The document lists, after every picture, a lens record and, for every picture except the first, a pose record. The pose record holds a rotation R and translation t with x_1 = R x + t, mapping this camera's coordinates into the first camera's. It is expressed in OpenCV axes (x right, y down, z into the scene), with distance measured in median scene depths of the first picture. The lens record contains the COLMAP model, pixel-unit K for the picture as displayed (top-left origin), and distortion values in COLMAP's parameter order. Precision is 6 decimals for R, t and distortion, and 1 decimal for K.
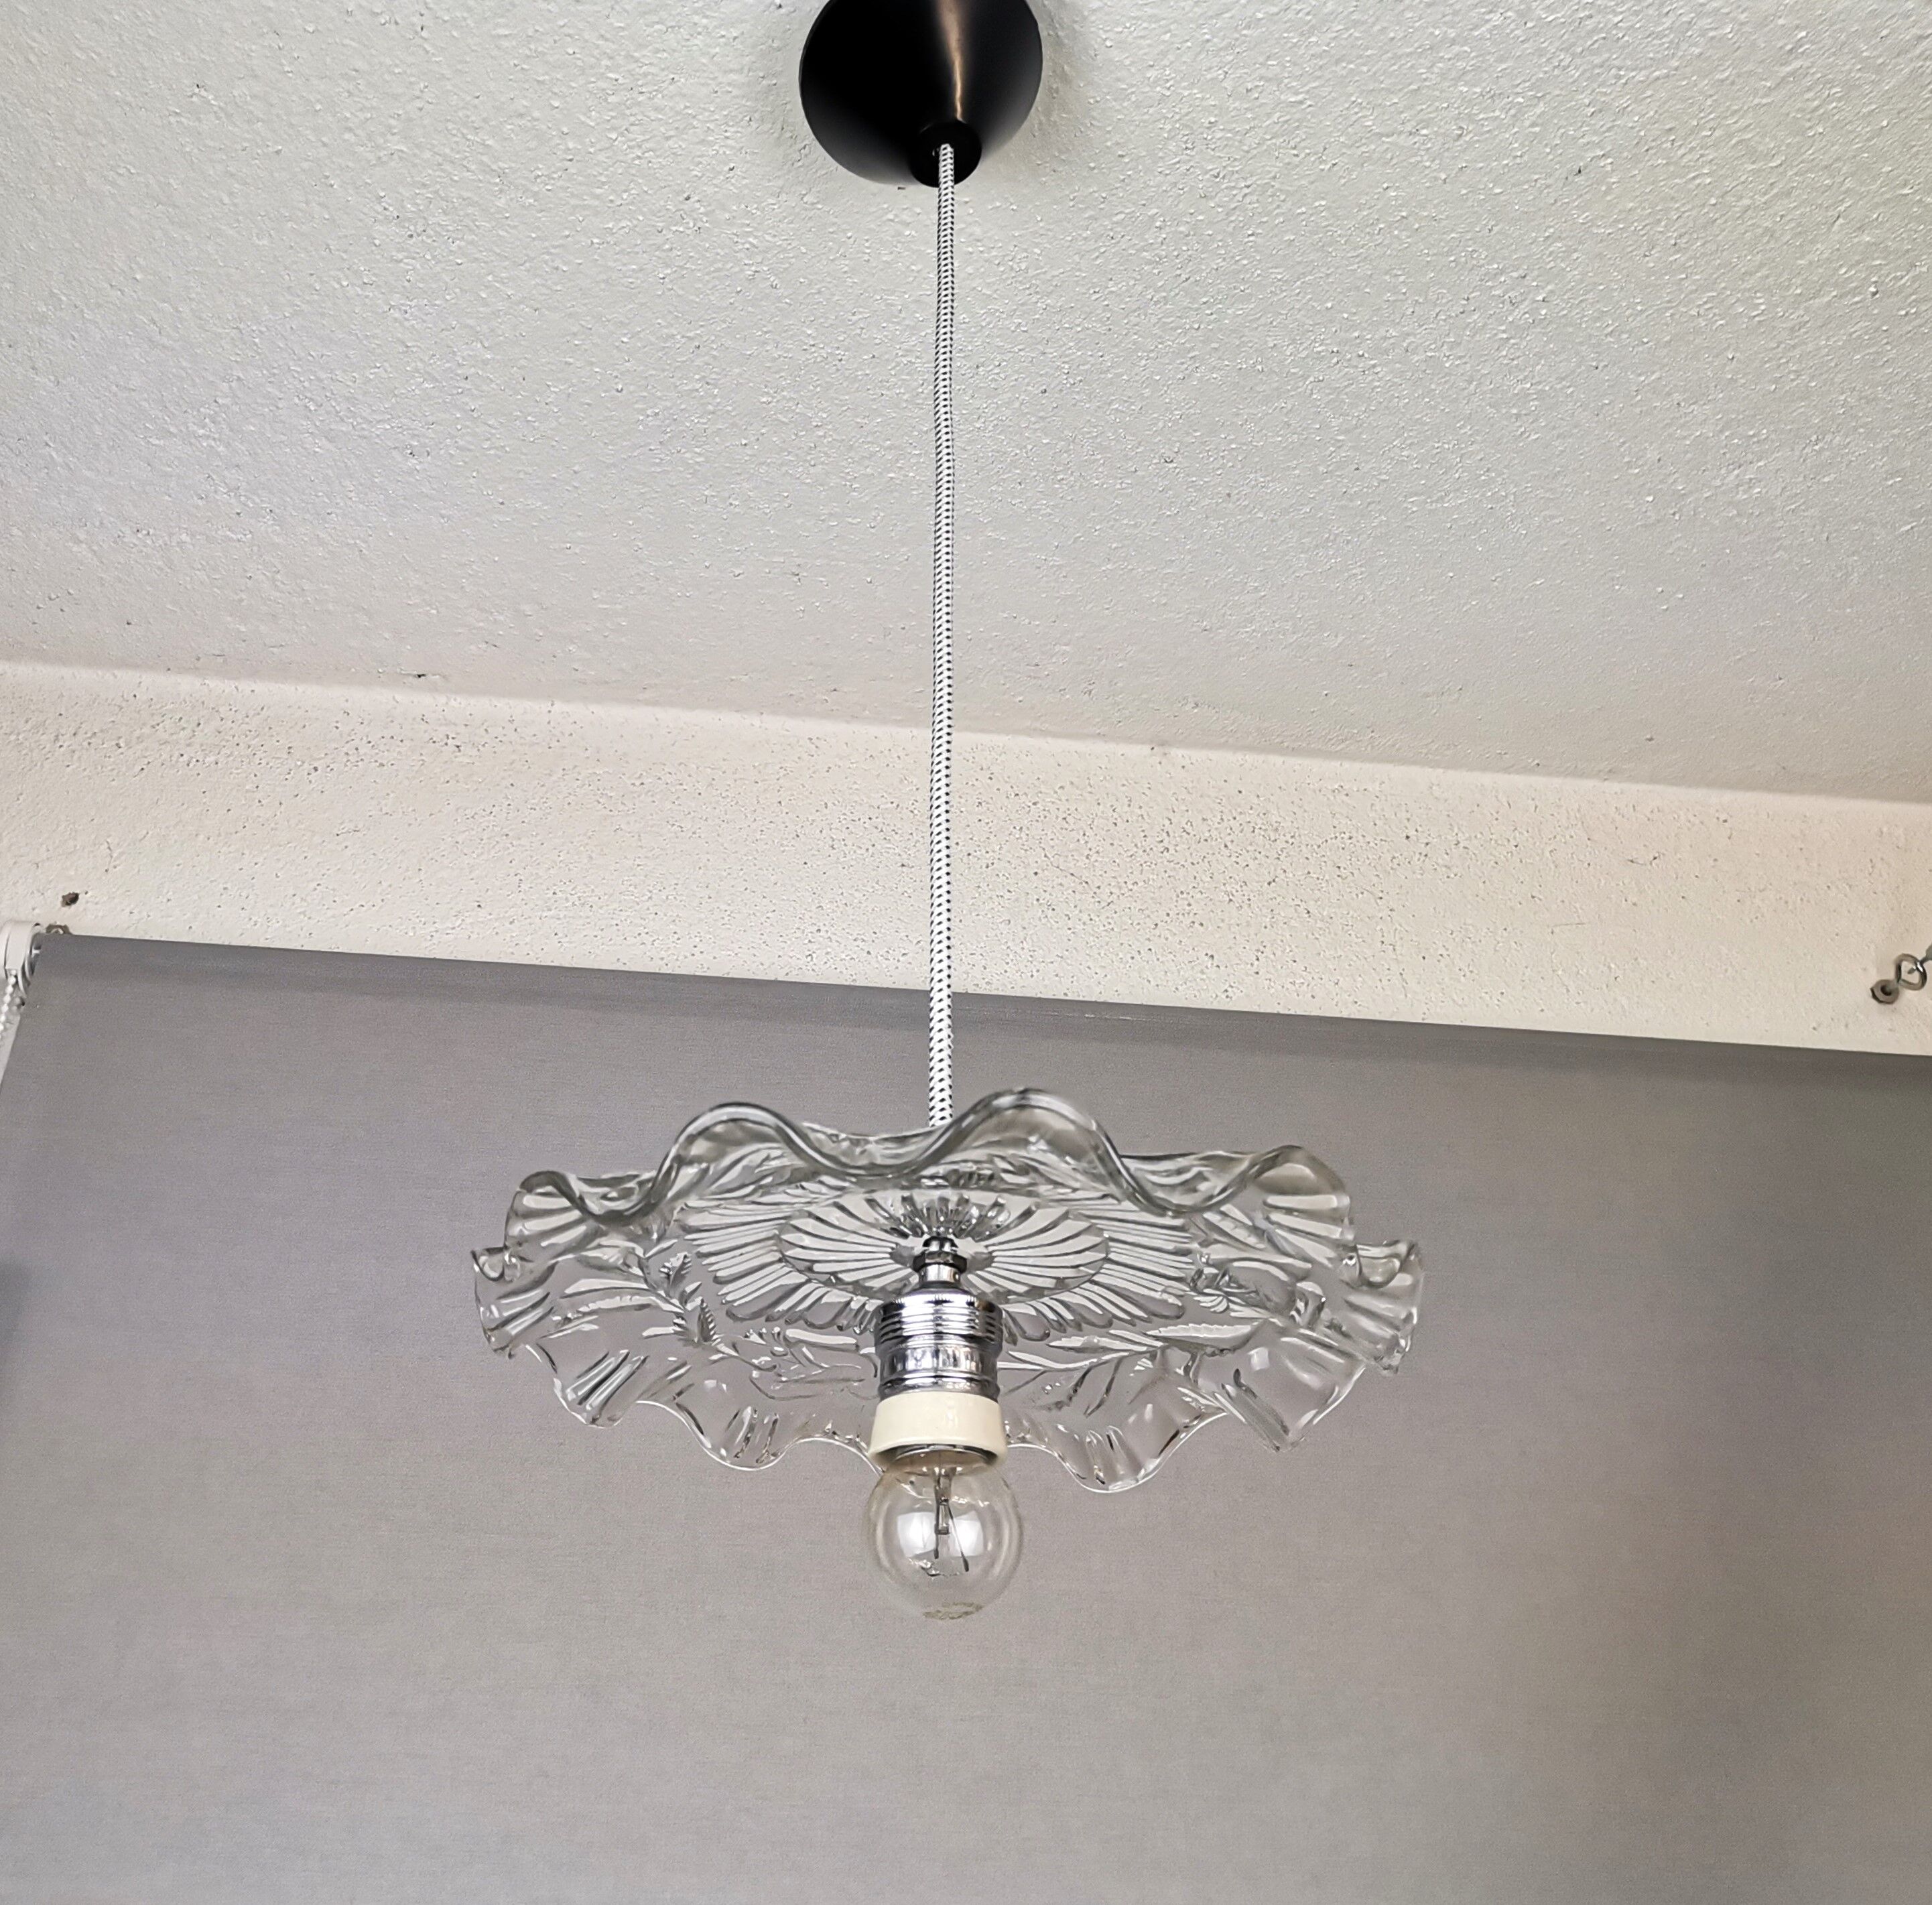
lens RADIAL K [[1992.9, 0, 905.8], [0, 1992.9, 948.3], [0, 0, 1]] dist [0.038629, 0.000000]
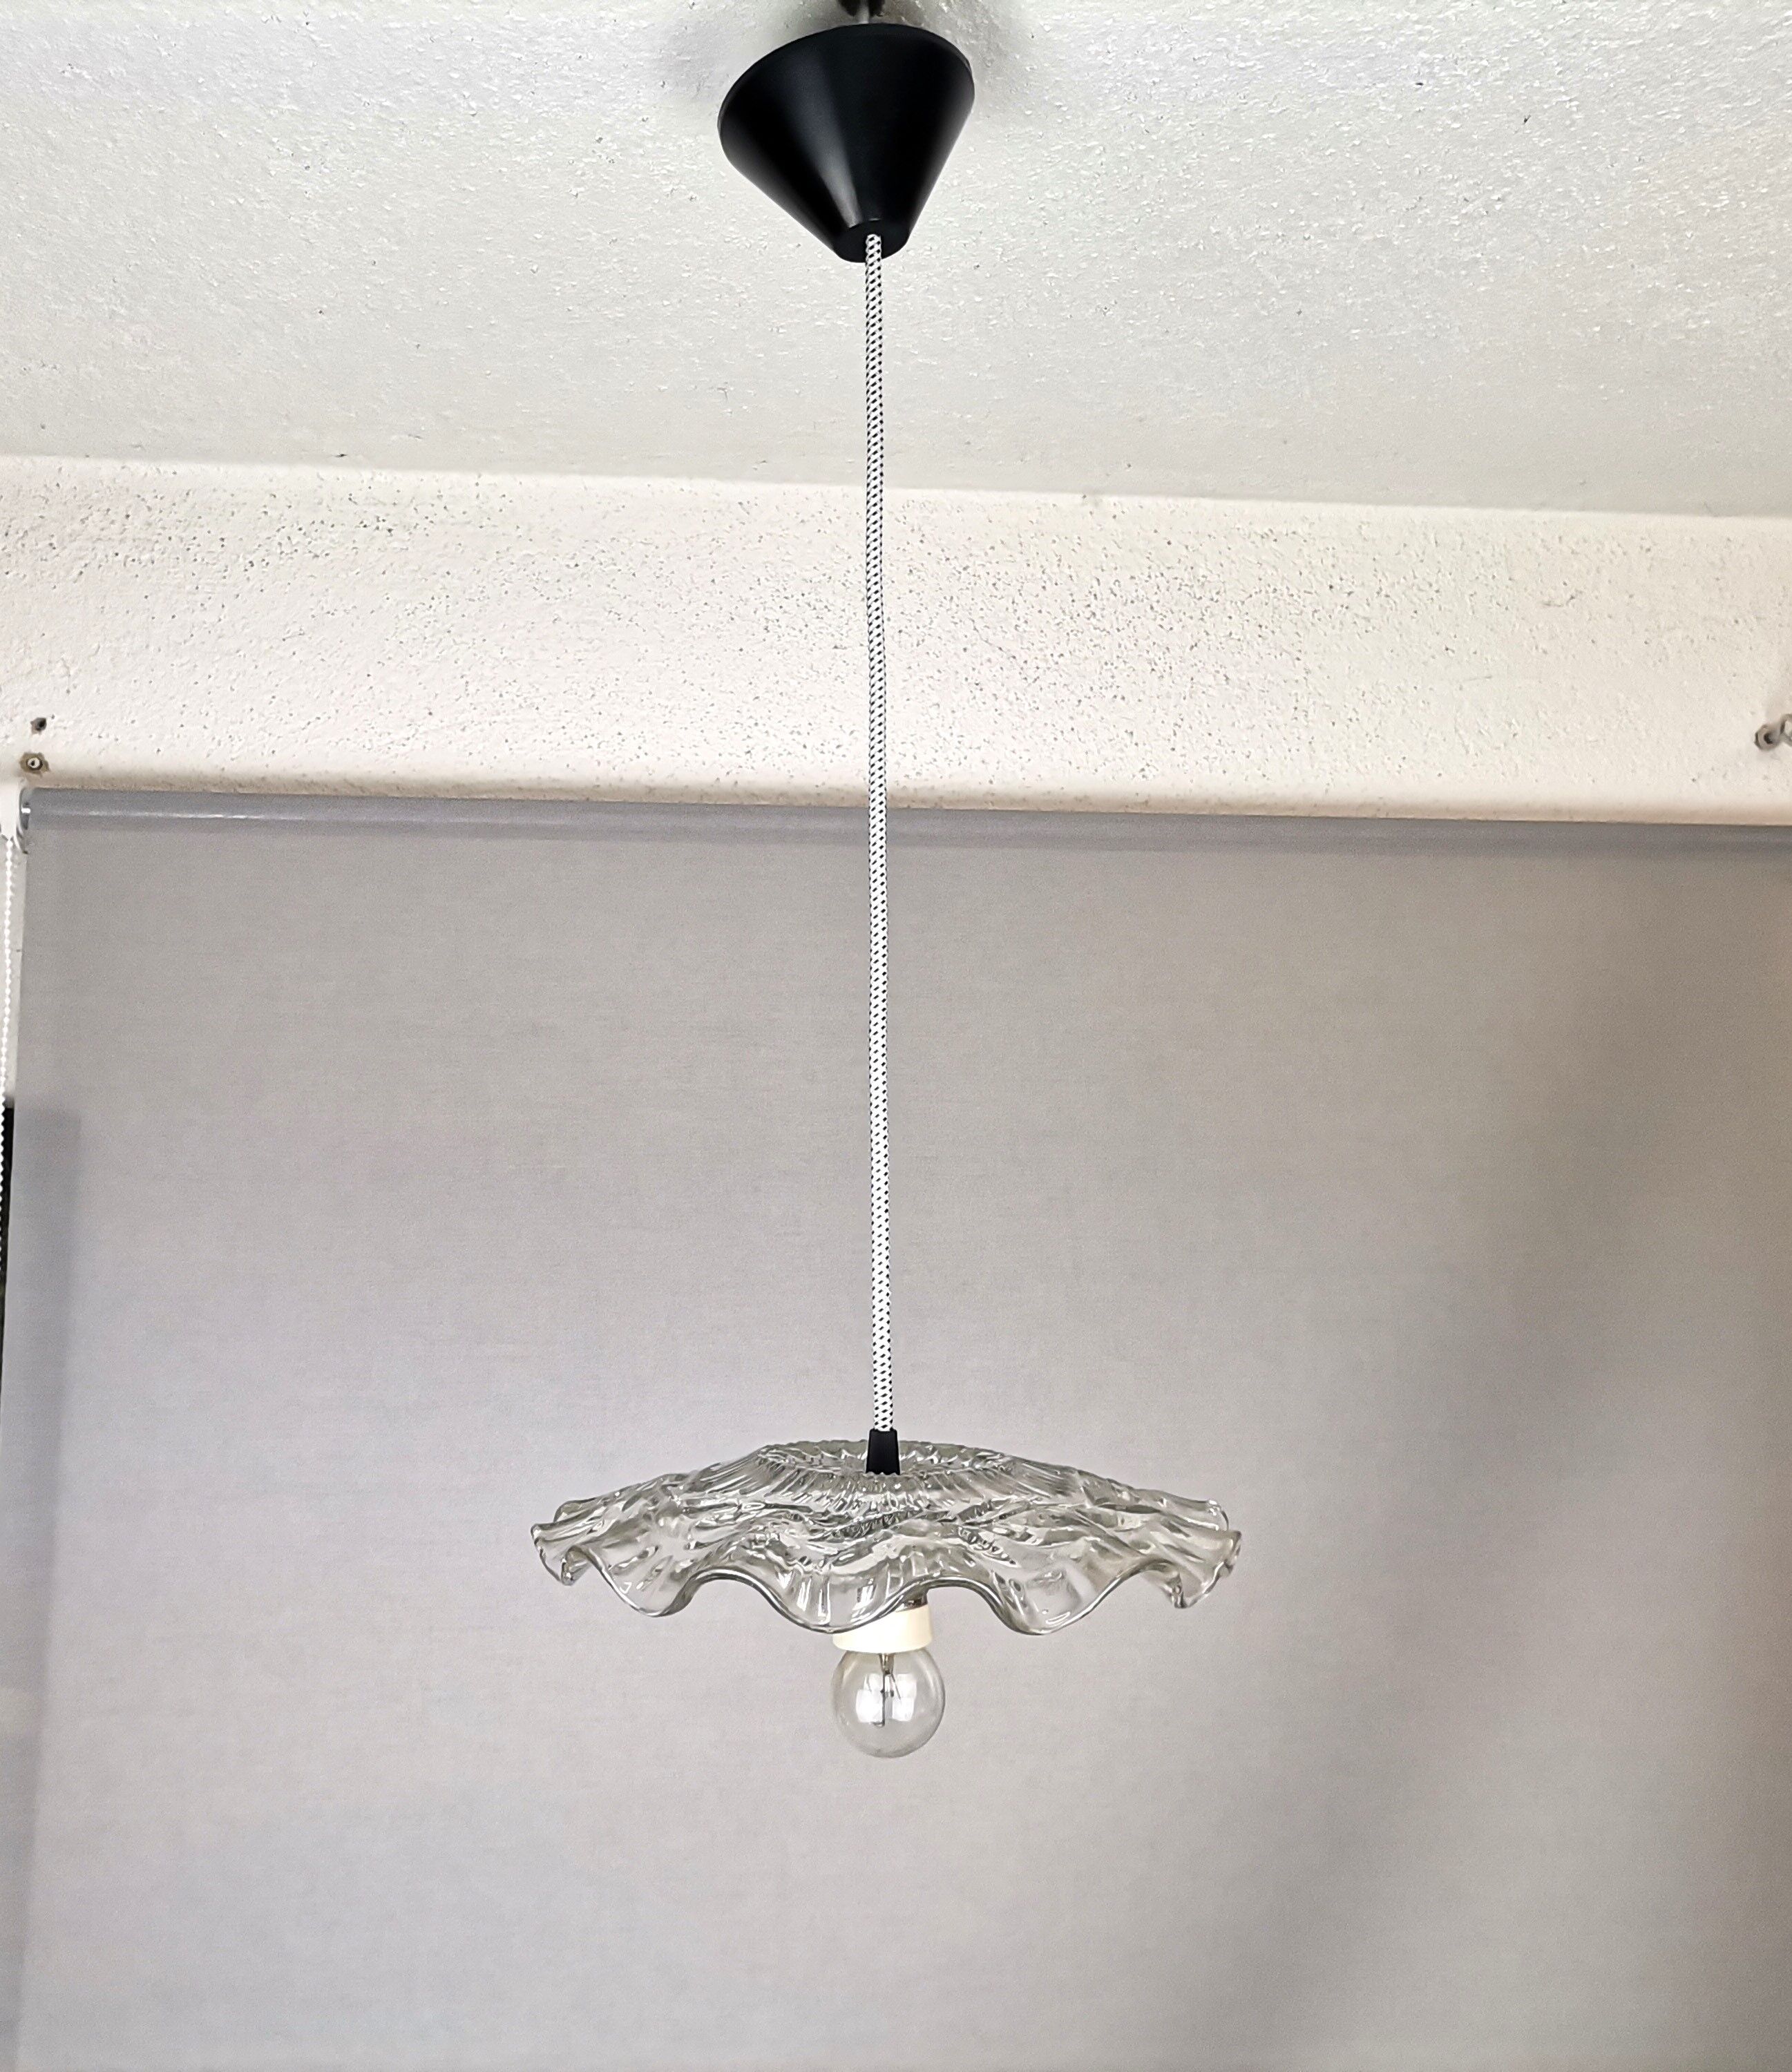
lens RADIAL K [[2032.9, 0, 864.3], [0, 2032.9, 1051.7], [0, 0, 1]] dist [0.037616, 0.000000]
pose [[0.999881, -0.012723, 0.008719, 0.001446], [0.007970, 0.910173, 0.414151, -0.298647], [-0.013205, -0.414033, 0.910166, -0.044420]]
